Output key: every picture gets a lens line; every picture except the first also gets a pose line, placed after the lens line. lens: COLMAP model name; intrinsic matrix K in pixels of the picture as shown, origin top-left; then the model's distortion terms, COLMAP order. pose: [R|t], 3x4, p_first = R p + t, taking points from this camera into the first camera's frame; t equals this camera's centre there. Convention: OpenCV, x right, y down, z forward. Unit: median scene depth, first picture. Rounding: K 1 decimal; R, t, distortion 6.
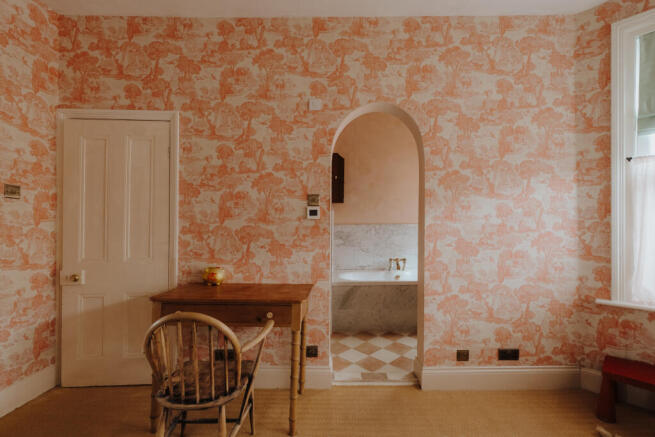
lens RADIAL K [[279.8, 0, 328.3], [0, 279.8, 221.9], [0, 0, 1]] dist [0.000593, 0.000653]
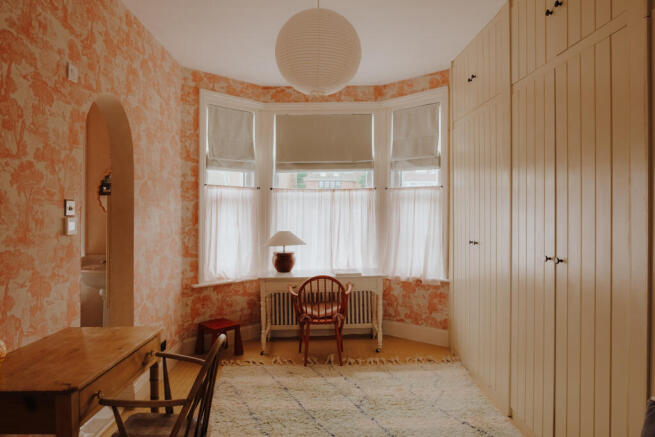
lens RADIAL K [[466.4, 0, 327.2], [0, 466.4, 216.4], [0, 0, 1]] dist [-0.007474, -0.000005]
pose [[-0.026383, -0.002321, 0.999649, -1.300101], [-0.003714, 0.999991, 0.002224, -0.063973], [-0.999645, -0.003654, -0.026392, 0.399688]]
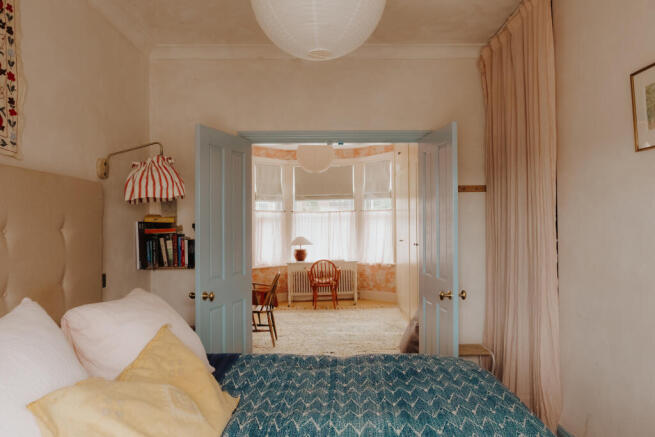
lens RADIAL K [[466.4, 0, 327.6], [0, 466.4, 221.6], [0, 0, 1]] dist [-0.007474, -0.000005]
pose [[0.002443, 0.006313, 0.999977, -2.958041], [0.008658, 0.999942, -0.006334, -0.086920], [-0.999960, 0.008673, 0.002388, 0.309110]]
